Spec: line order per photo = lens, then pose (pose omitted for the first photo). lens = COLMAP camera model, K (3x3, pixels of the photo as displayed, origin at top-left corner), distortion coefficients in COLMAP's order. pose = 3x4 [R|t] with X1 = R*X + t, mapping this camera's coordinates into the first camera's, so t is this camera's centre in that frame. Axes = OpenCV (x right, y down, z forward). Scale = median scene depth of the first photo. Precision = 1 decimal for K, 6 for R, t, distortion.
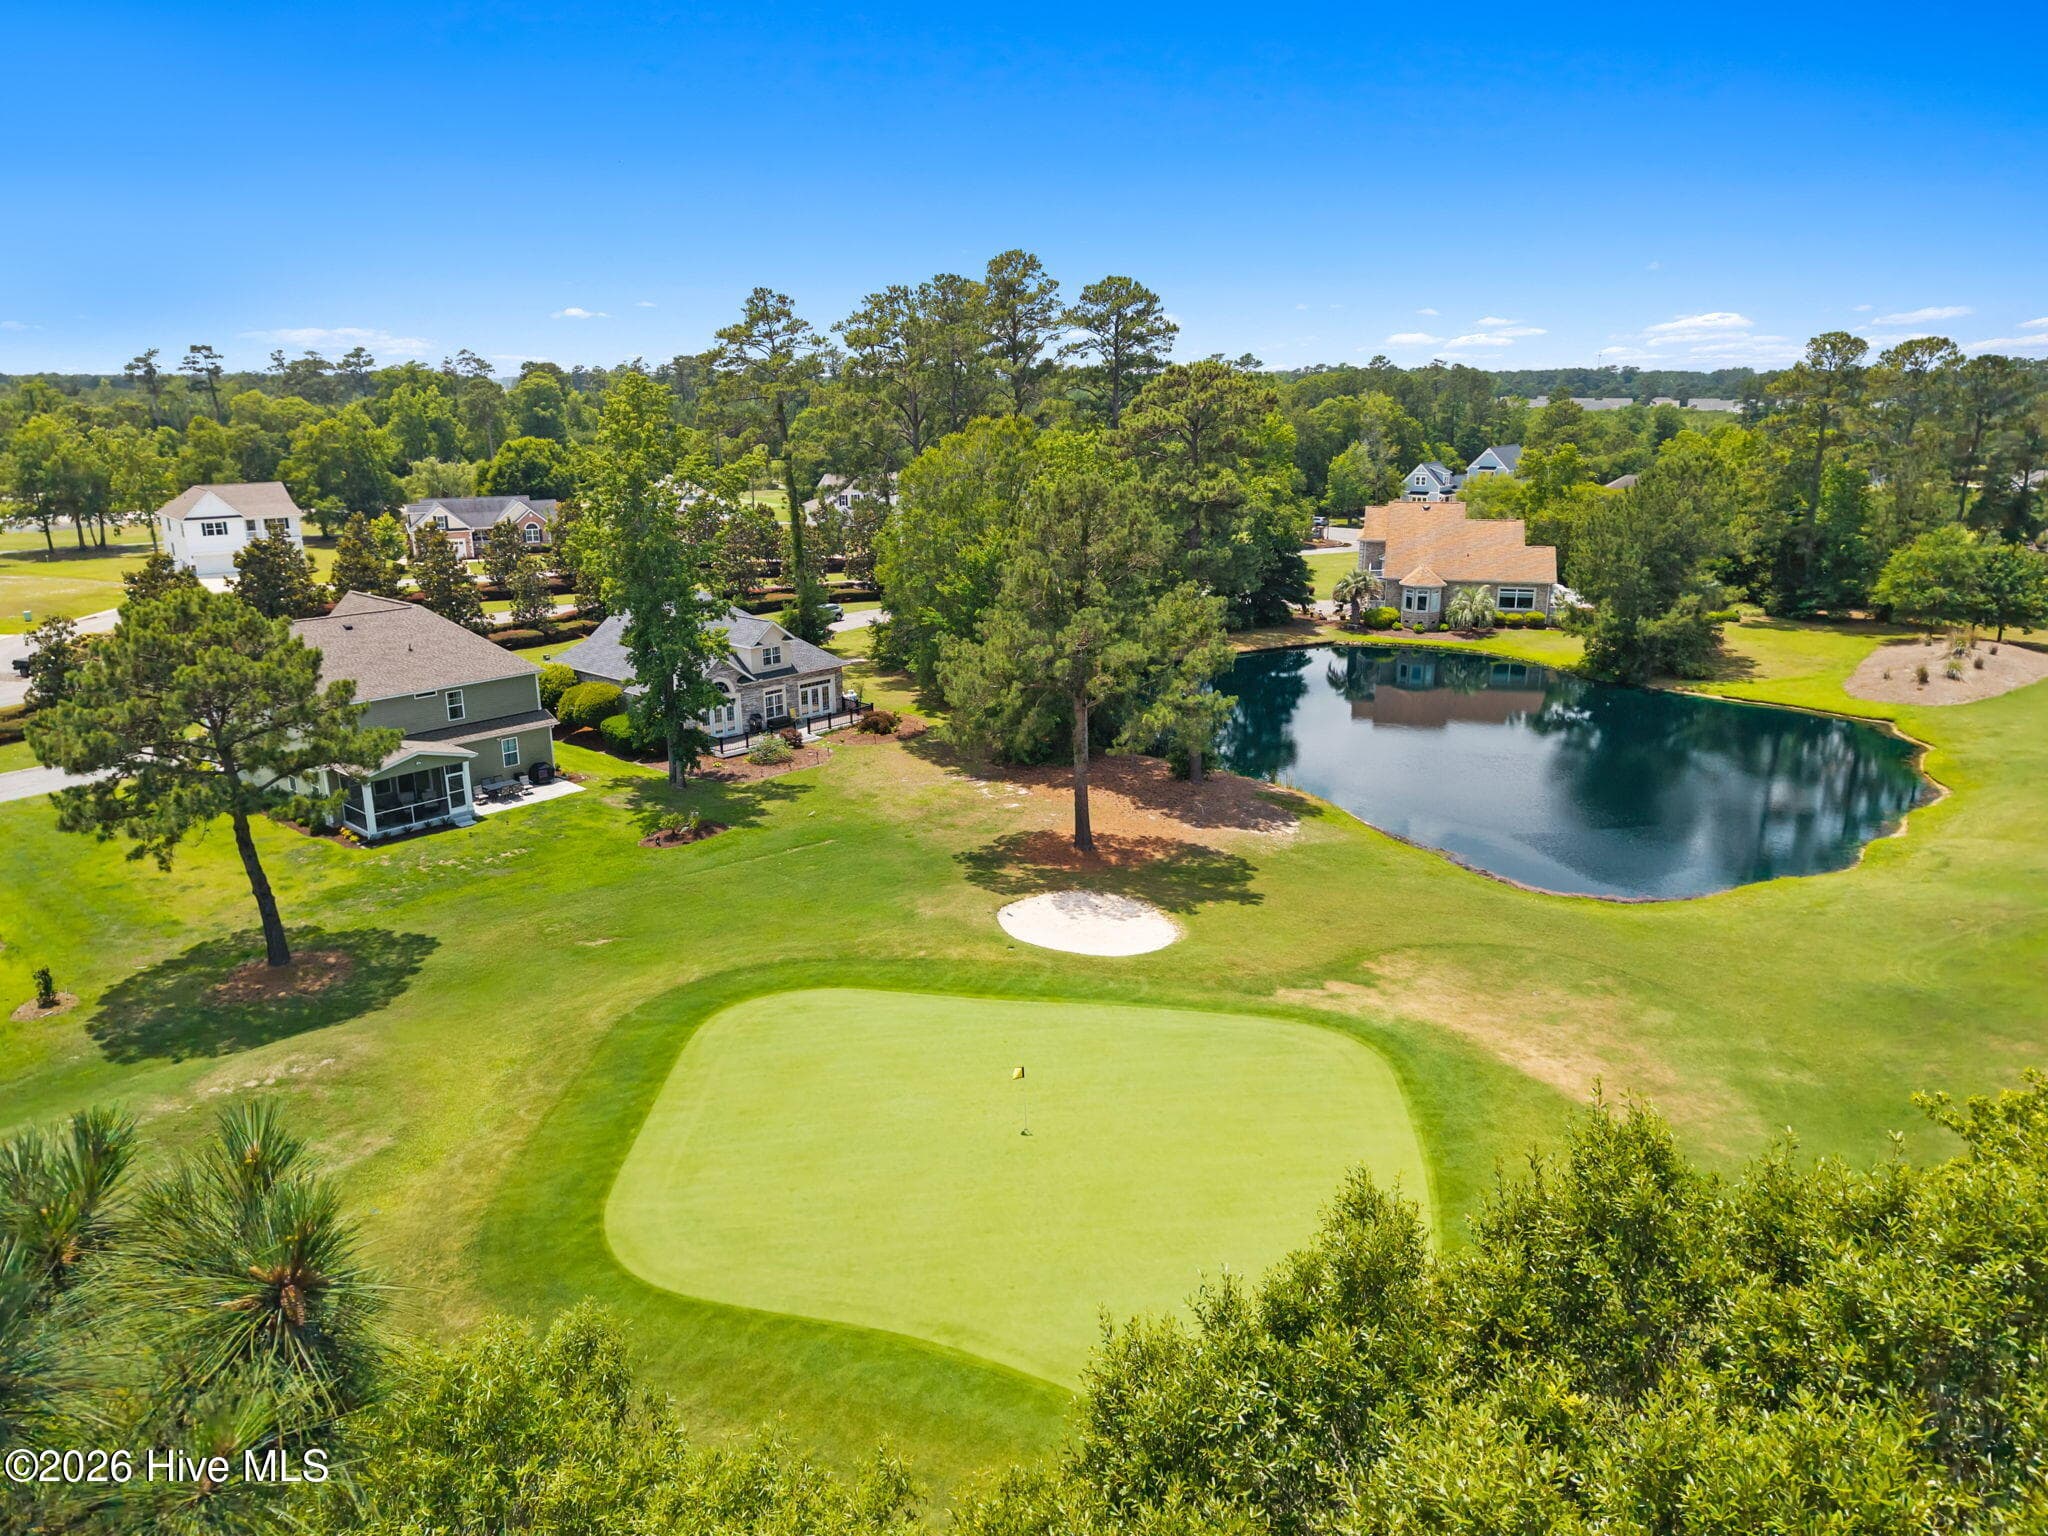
lens RADIAL K [[1389.2, 0, 1104.0], [0, 1389.2, 746.8], [0, 0, 1]] dist [0.040029, -0.050432]
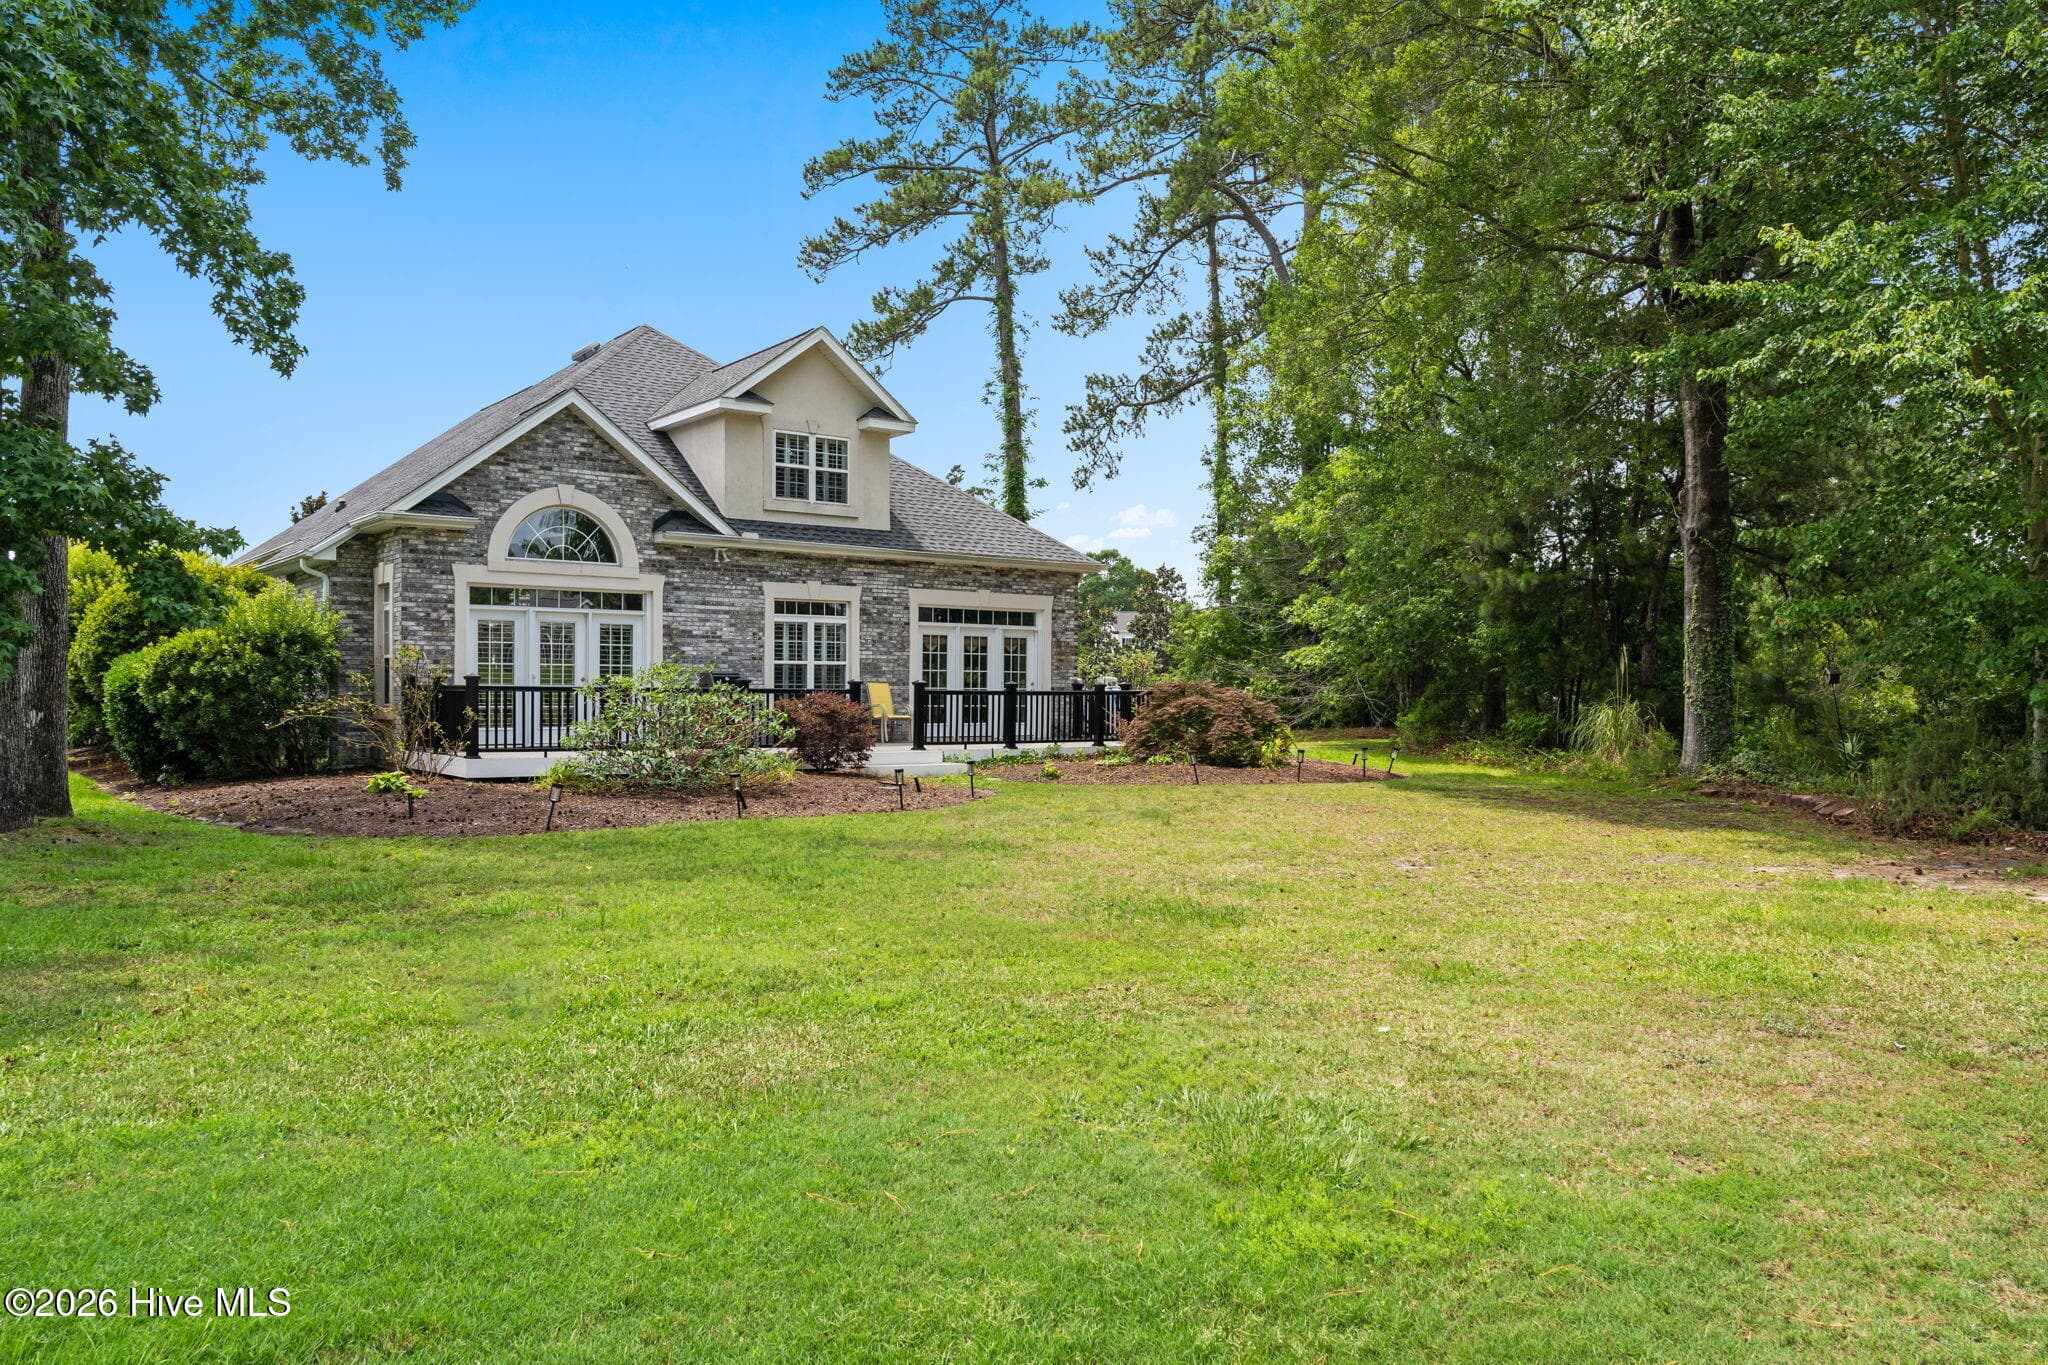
lens RADIAL K [[1448.8, 0, 1031.6], [0, 1448.8, 710.1], [0, 0, 1]] dist [-0.031238, 0.004646]
pose [[0.969553, 0.000771, -0.244882, -0.133391], [-0.062807, 0.967328, -0.245627, 0.043349], [0.236691, 0.253529, 0.937923, 0.773096]]
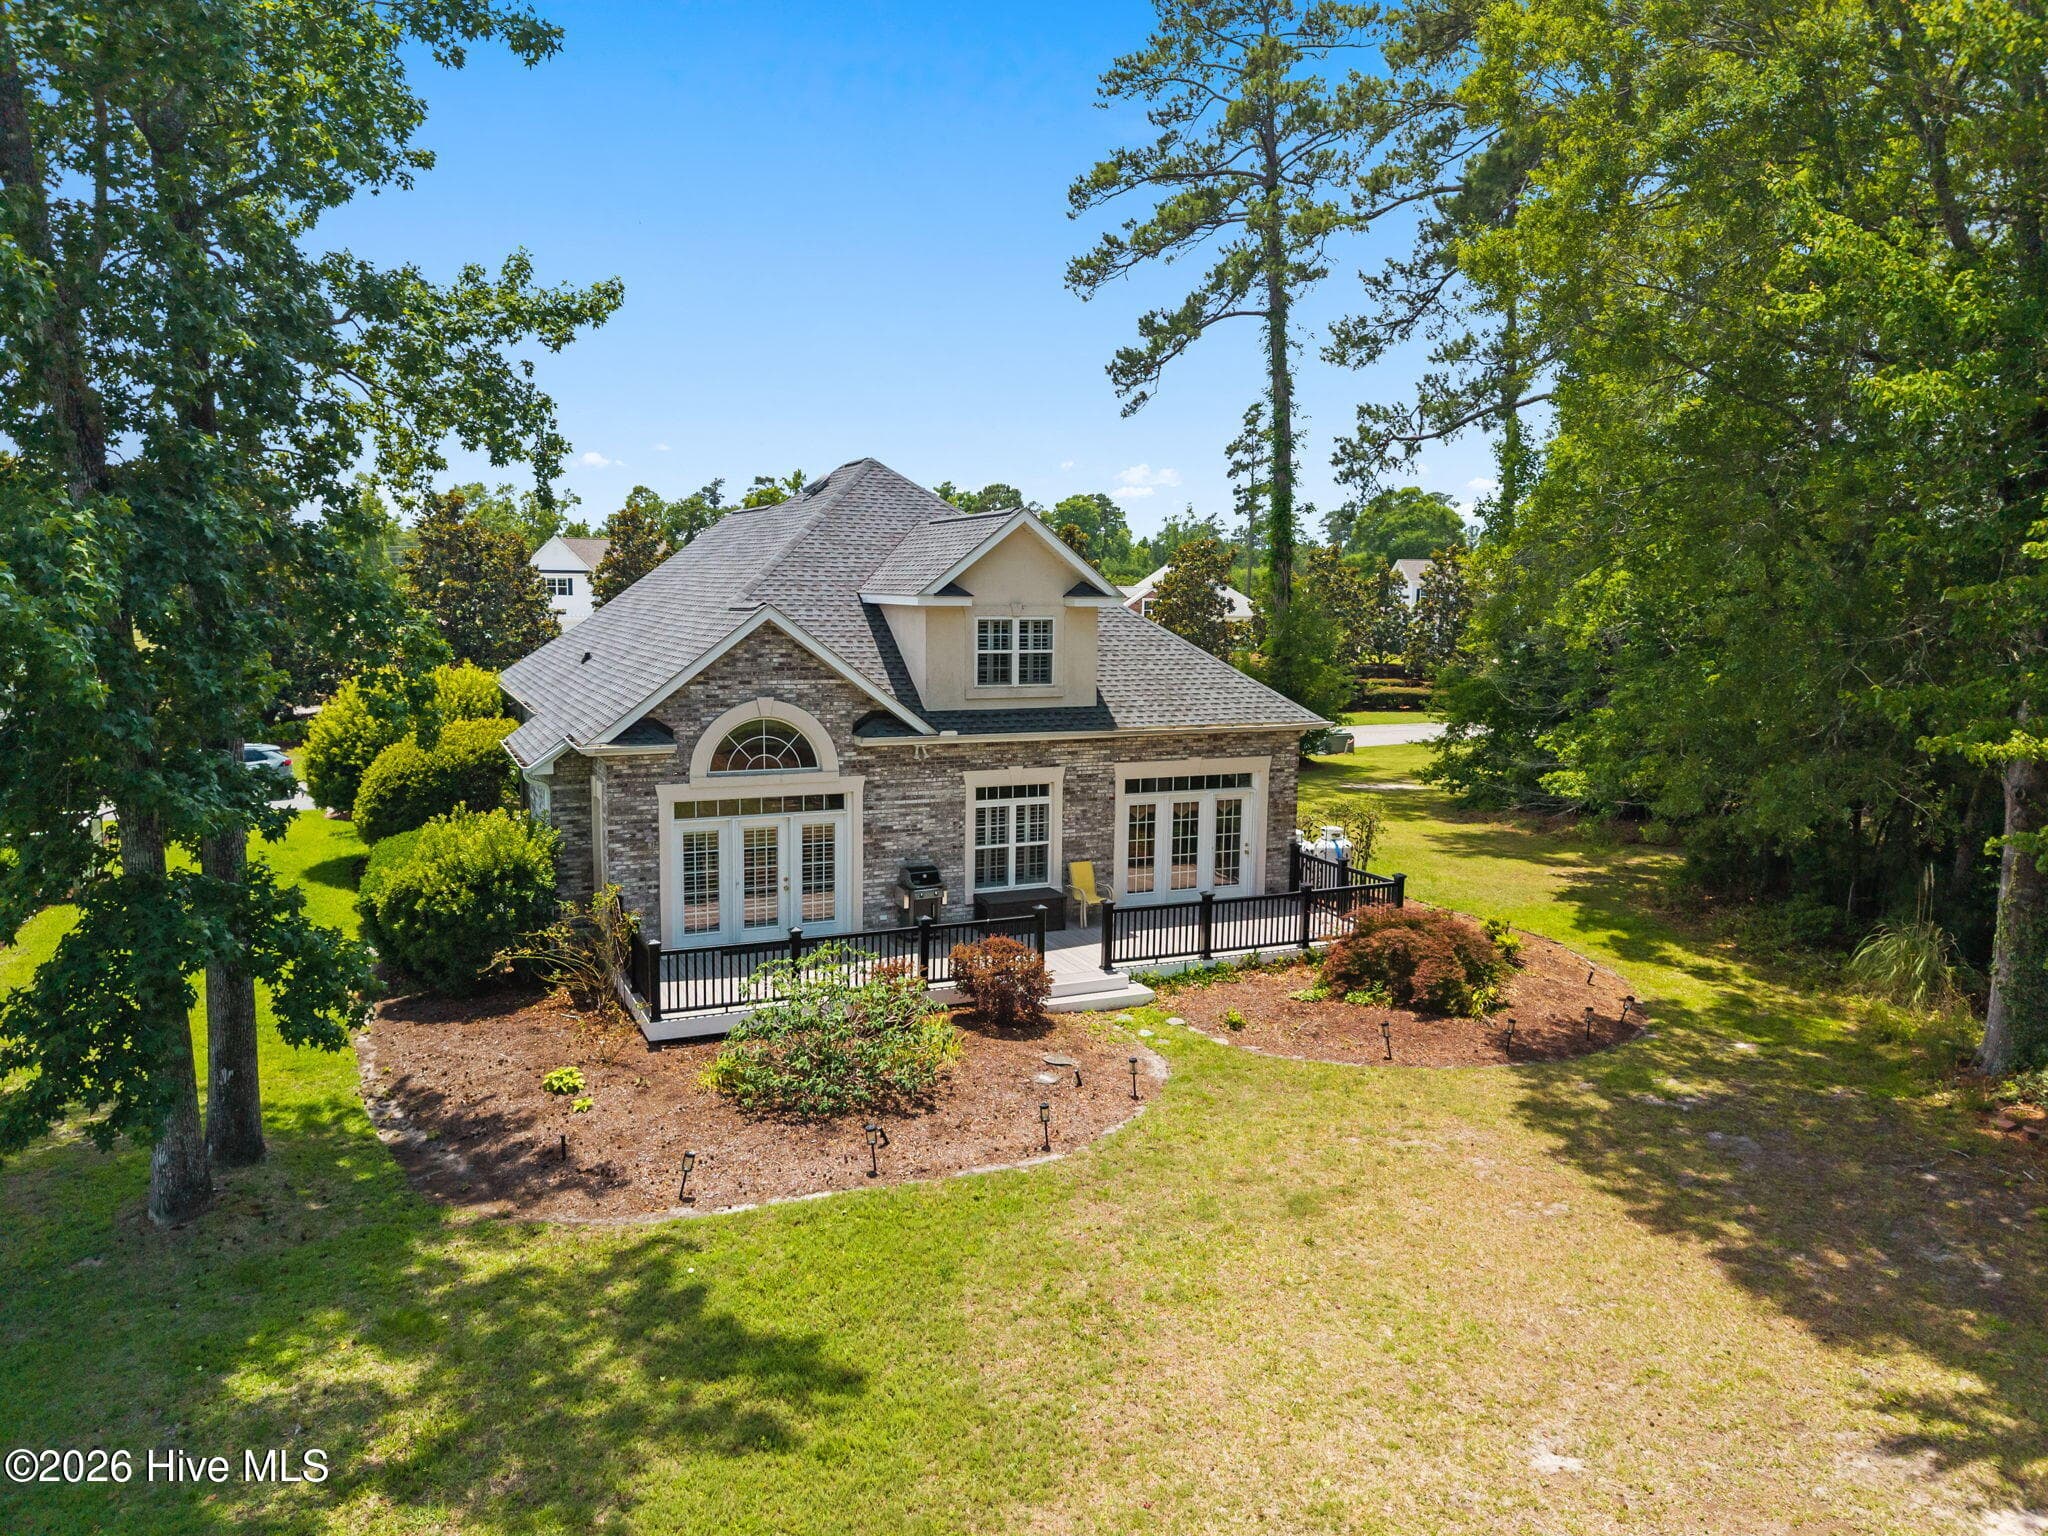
lens RADIAL K [[1389.2, 0, 1028.0], [0, 1389.2, 758.4], [0, 0, 1]] dist [0.040029, -0.050432]
pose [[0.893300, 0.061841, -0.445187, -0.122040], [-0.126354, 0.985097, -0.116699, -0.015845], [0.431335, 0.160499, 0.887801, 0.782480]]
